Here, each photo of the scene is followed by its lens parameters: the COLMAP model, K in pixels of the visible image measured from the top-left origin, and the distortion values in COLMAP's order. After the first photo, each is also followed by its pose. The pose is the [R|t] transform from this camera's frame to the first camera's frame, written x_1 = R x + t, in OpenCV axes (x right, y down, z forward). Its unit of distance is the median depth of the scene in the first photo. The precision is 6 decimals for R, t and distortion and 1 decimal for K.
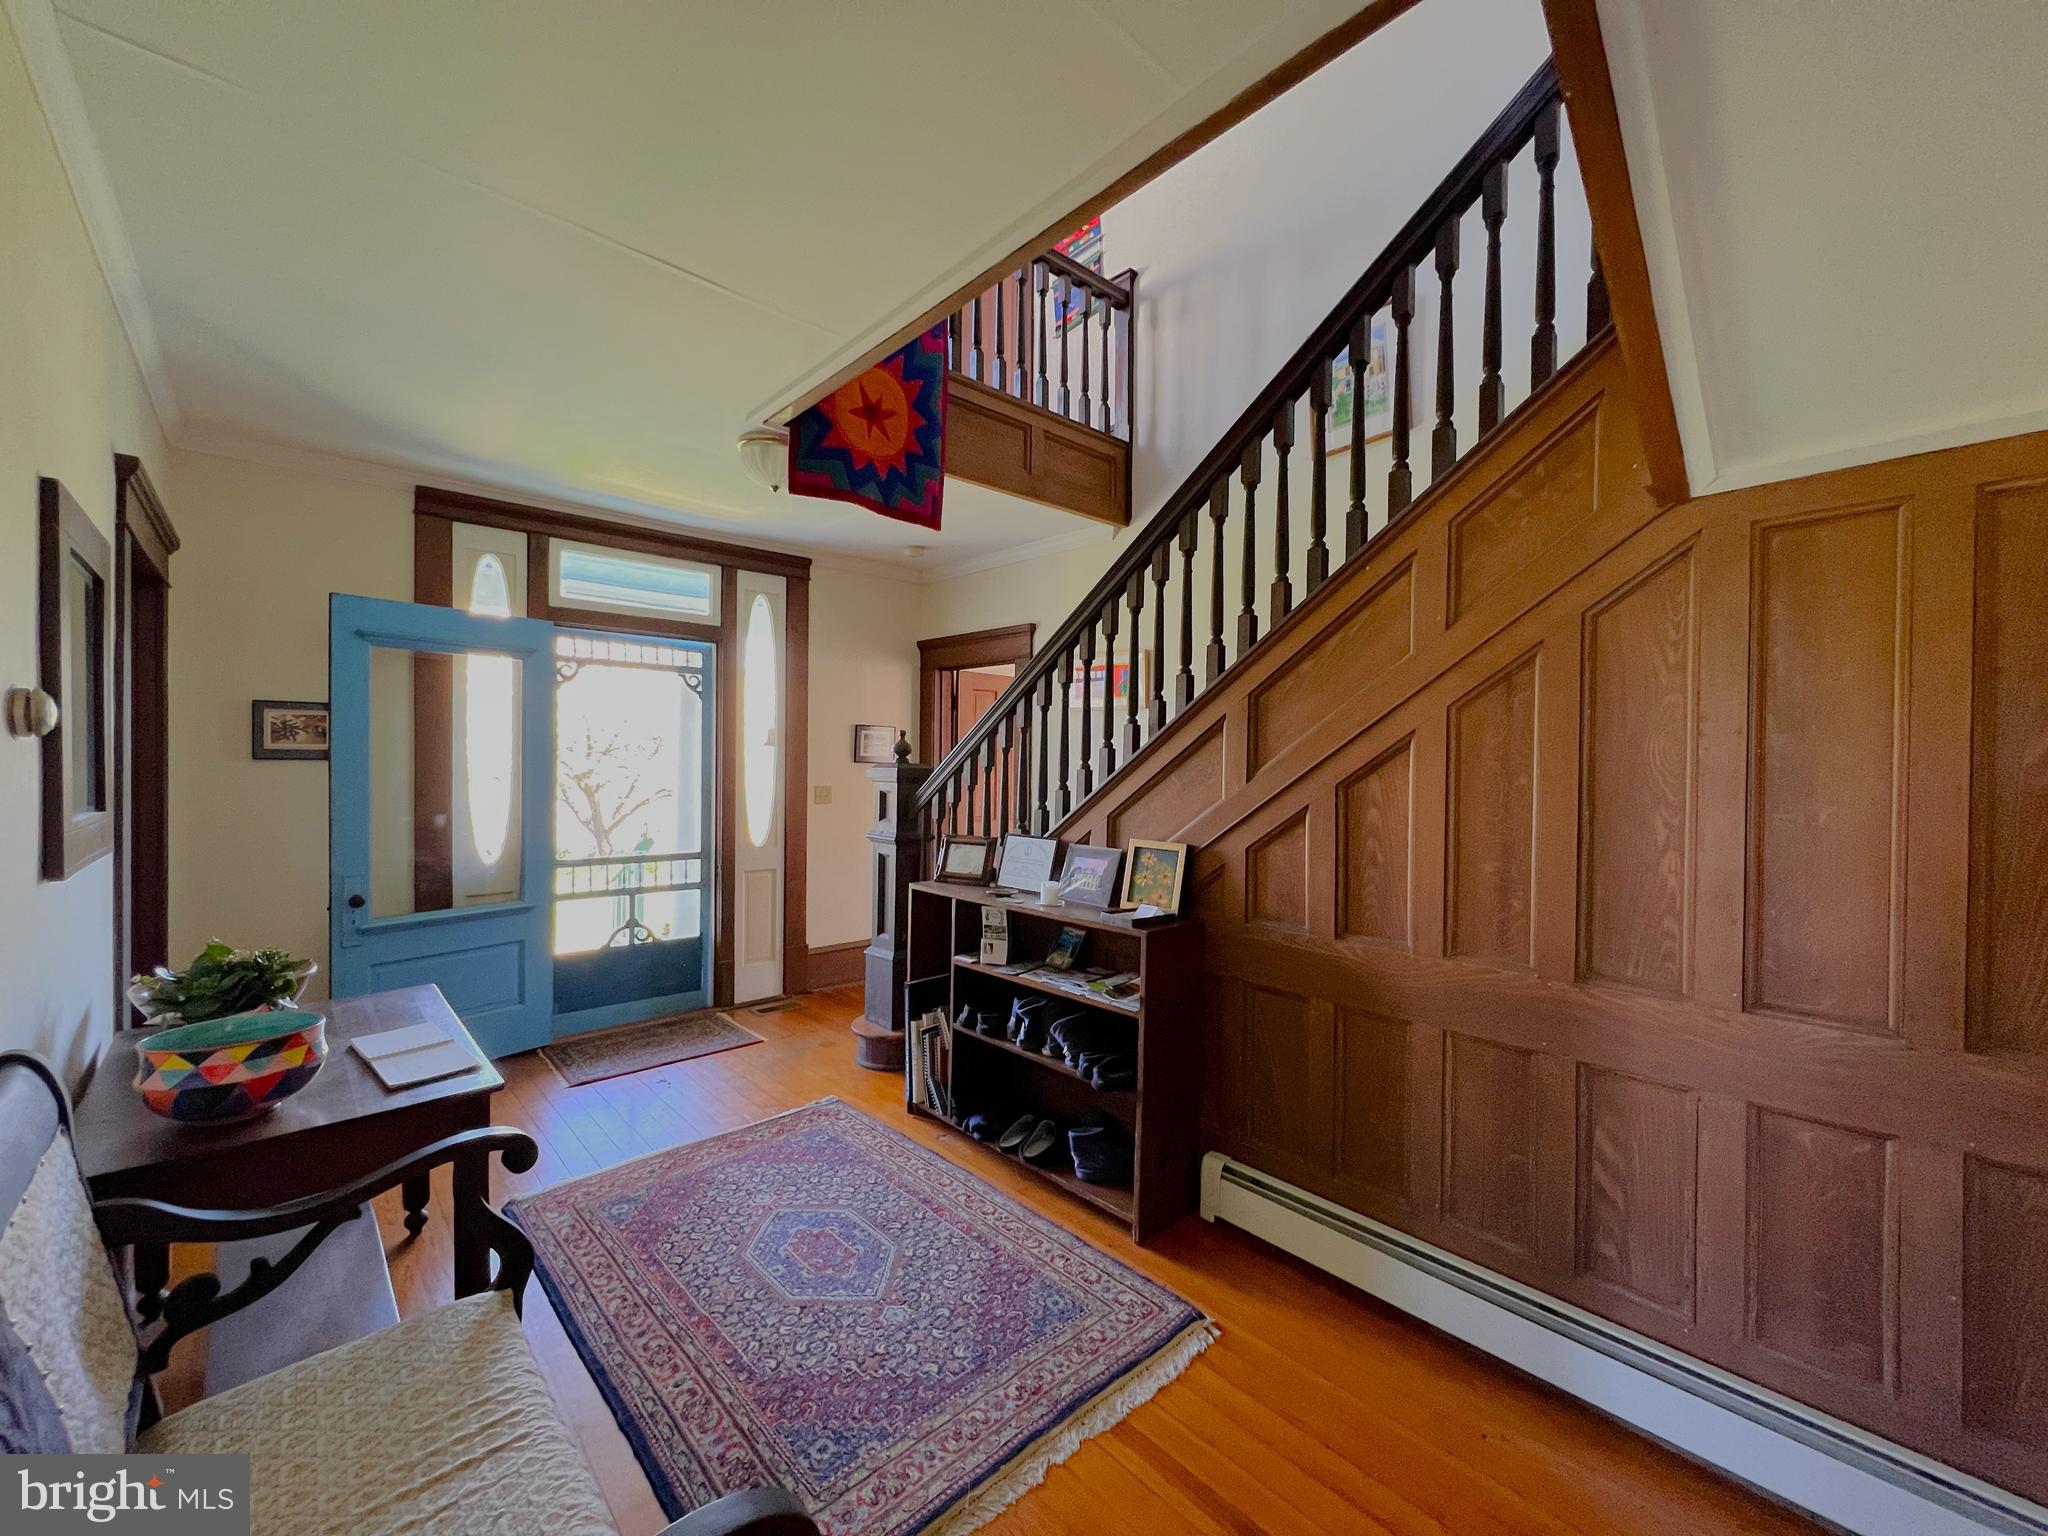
lens RADIAL K [[814.0, 0, 1029.9], [0, 814.0, 765.0], [0, 0, 1]] dist [0.001383, 0.000336]
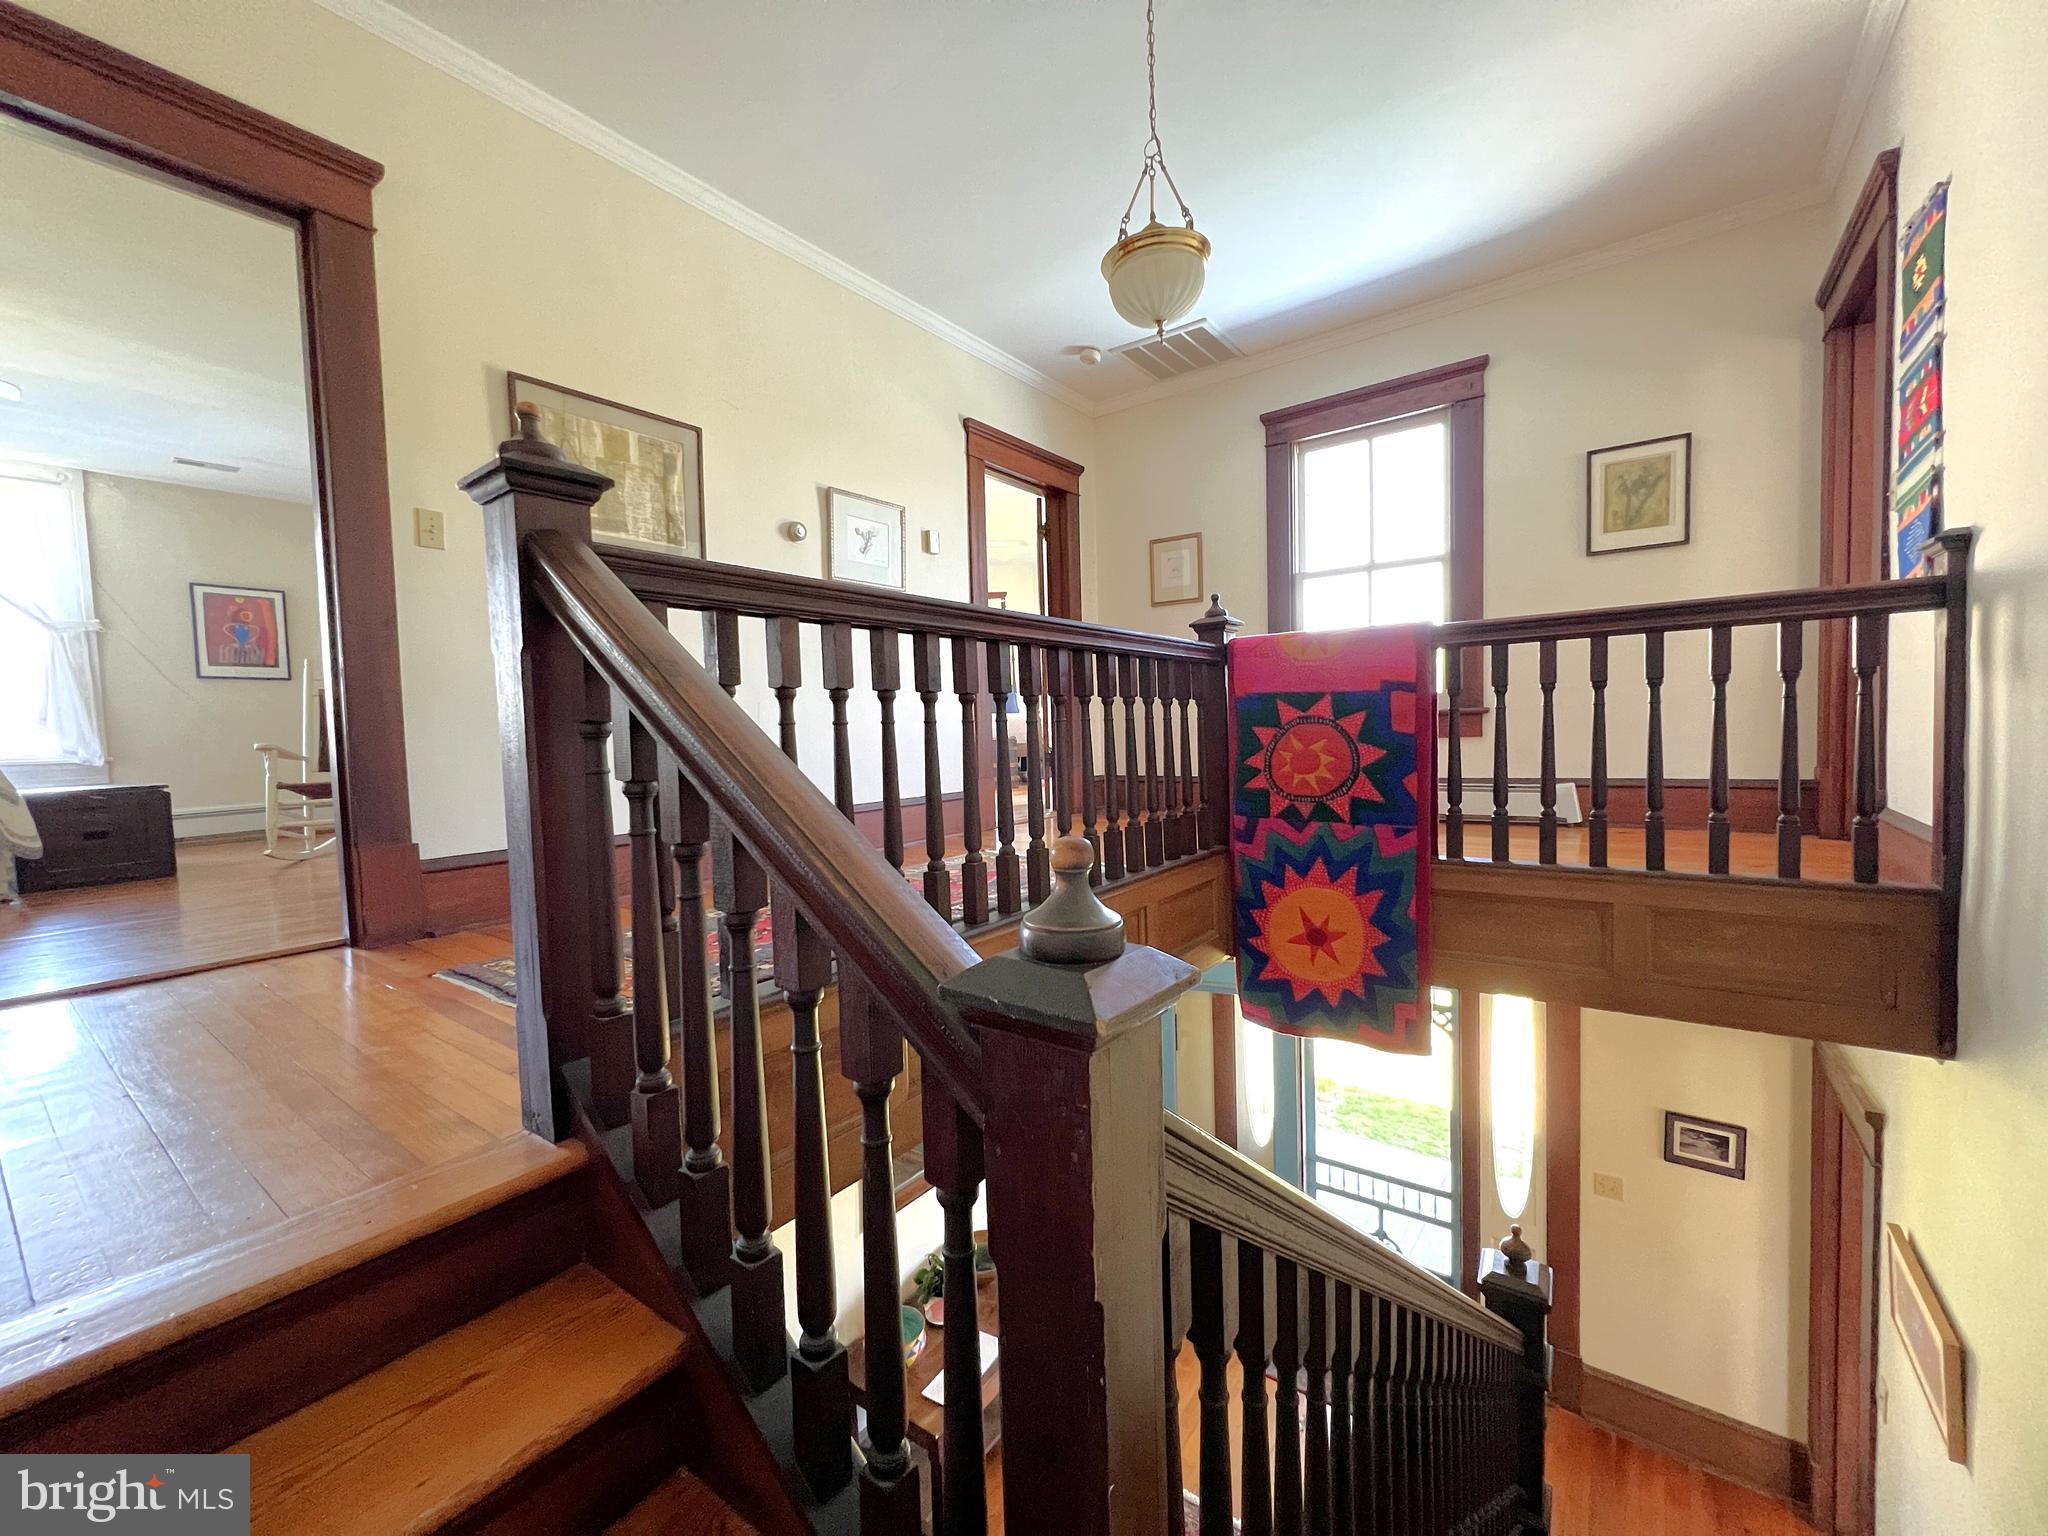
lens RADIAL K [[814.0, 0, 1031.4], [0, 814.0, 767.8], [0, 0, 1]] dist [0.001383, 0.000336]
pose [[0.182385, 0.033764, -0.982647, 0.550209], [0.031403, 0.998700, 0.040144, -0.565920], [0.982726, -0.038180, 0.181087, 0.435840]]
